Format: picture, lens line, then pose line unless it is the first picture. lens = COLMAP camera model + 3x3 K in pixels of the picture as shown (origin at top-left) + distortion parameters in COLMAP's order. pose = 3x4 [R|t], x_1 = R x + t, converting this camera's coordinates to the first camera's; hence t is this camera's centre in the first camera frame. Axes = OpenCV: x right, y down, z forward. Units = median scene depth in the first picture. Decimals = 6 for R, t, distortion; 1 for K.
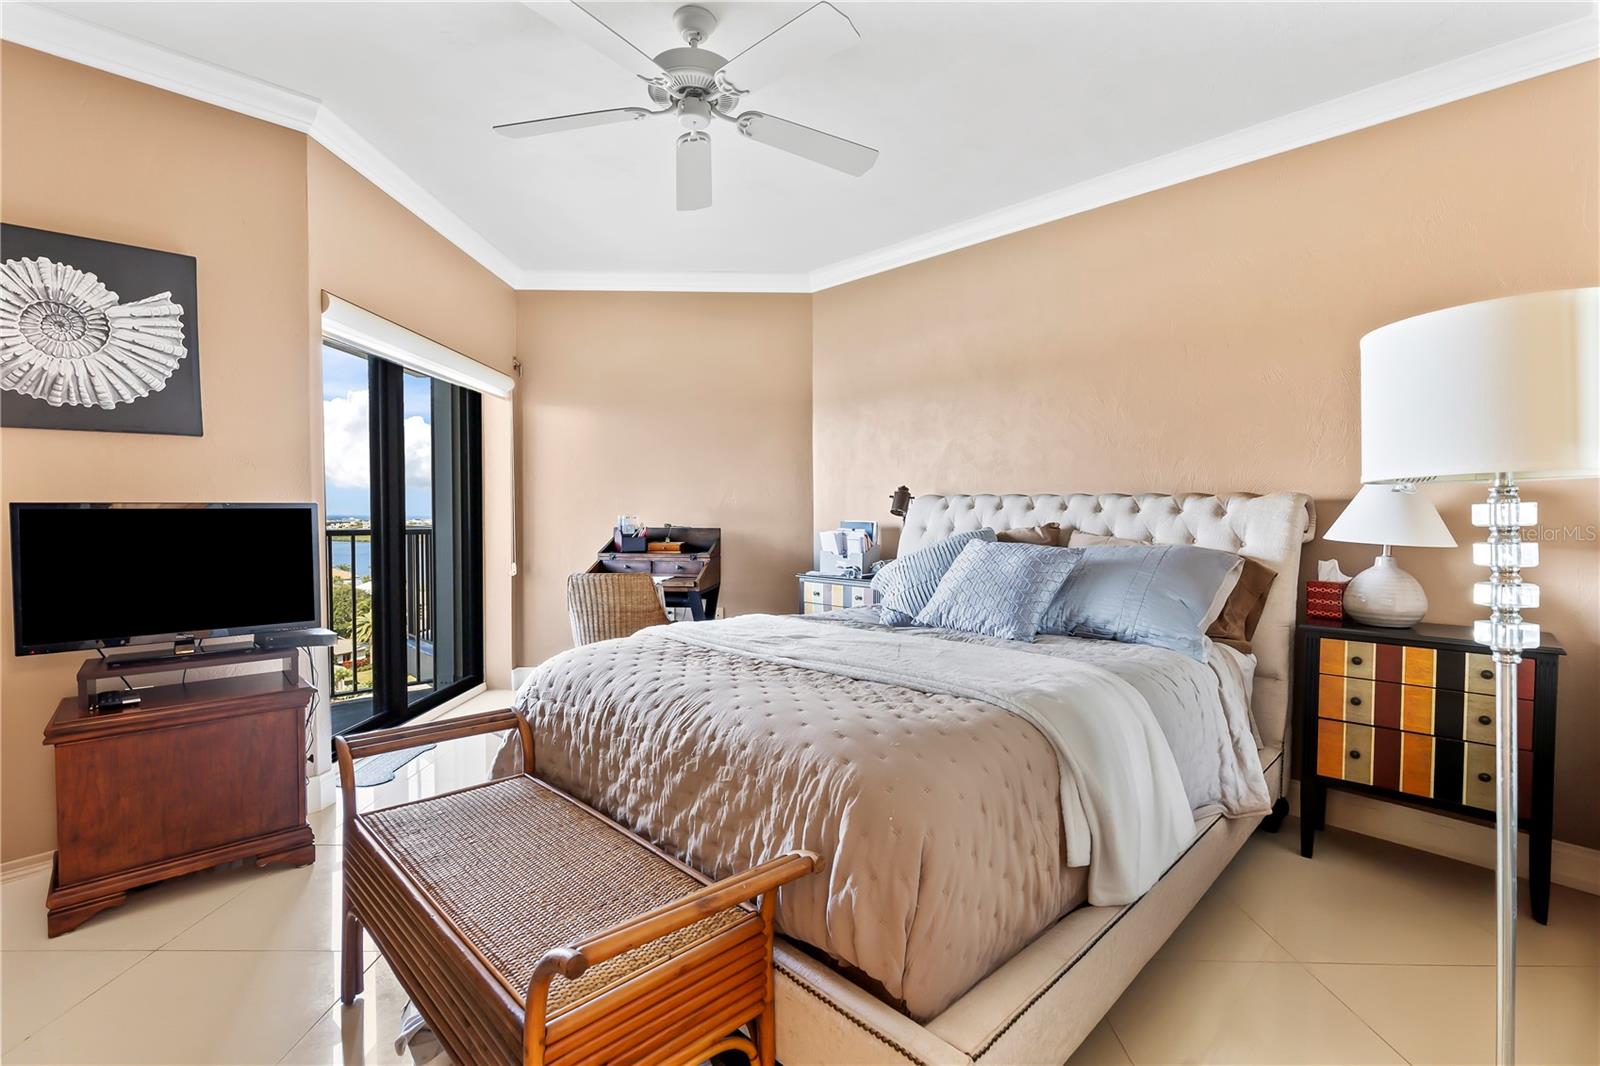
lens RADIAL K [[729.0, 0, 794.6], [0, 729.0, 513.9], [0, 0, 1]] dist [0.008914, -0.000577]
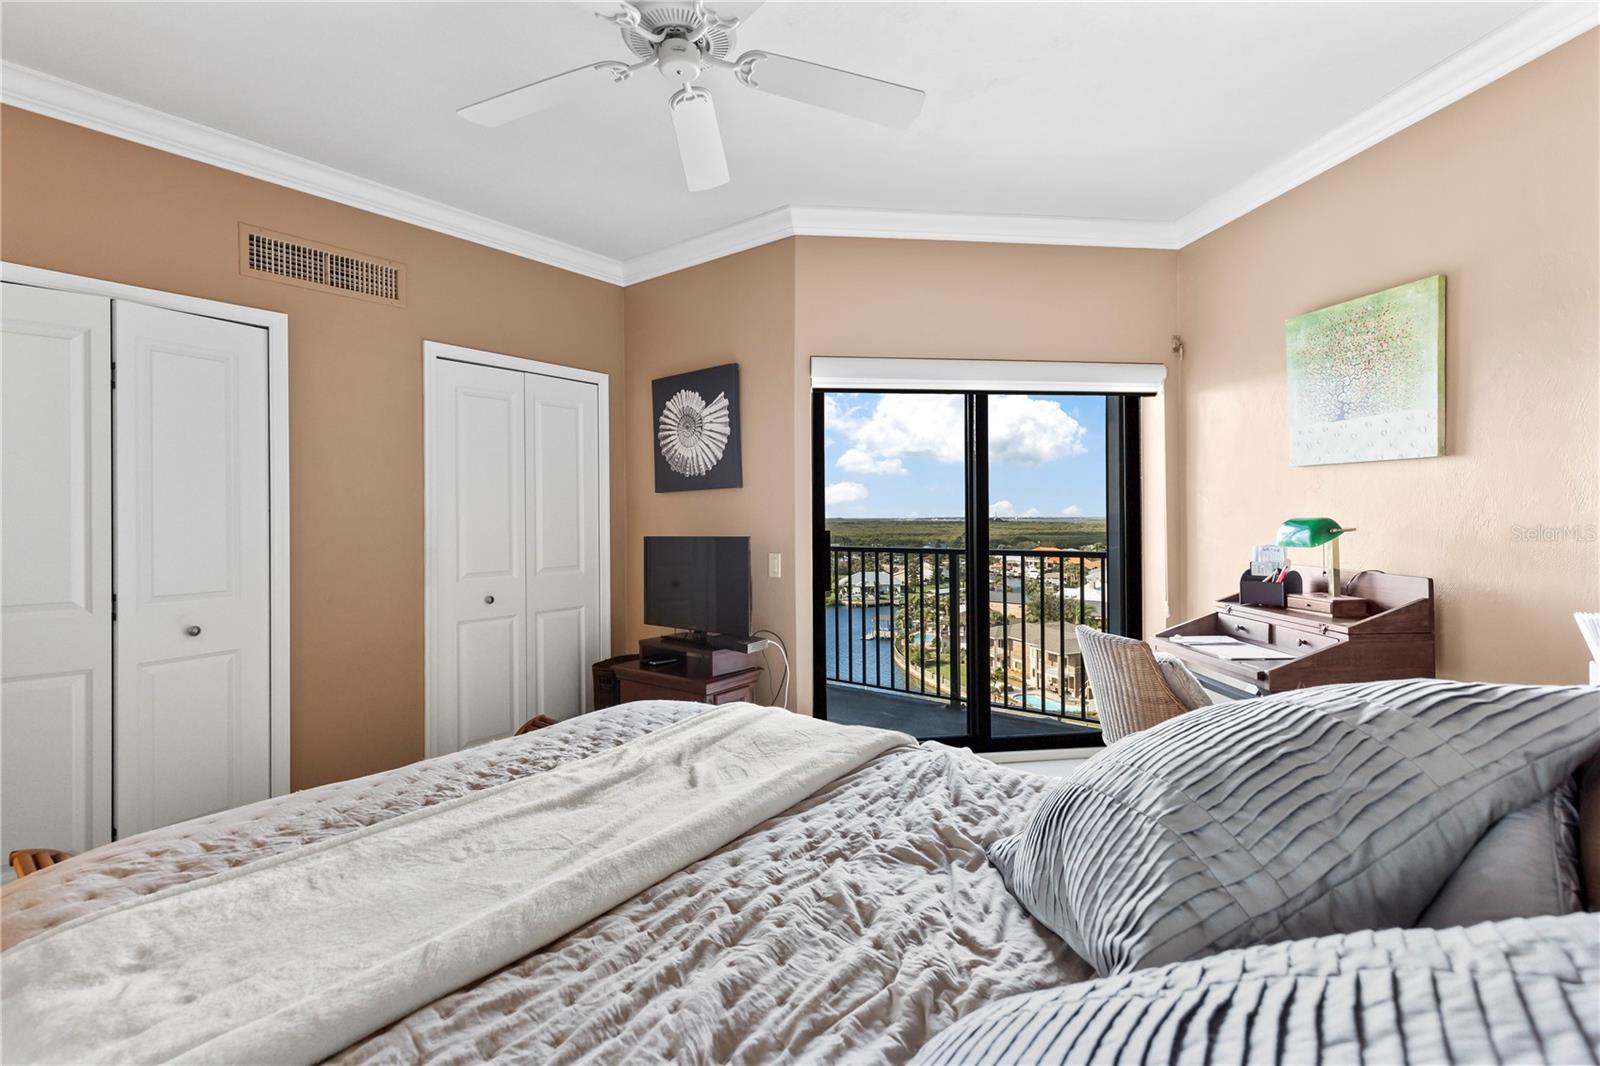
lens RADIAL K [[729.0, 0, 794.6], [0, 729.0, 513.9], [0, 0, 1]] dist [0.008914, -0.000577]
pose [[0.125739, -0.000892, -0.992063, 0.615966], [0.008183, 0.999967, 0.000138, -0.052340], [0.992030, -0.008136, 0.125742, 0.924650]]
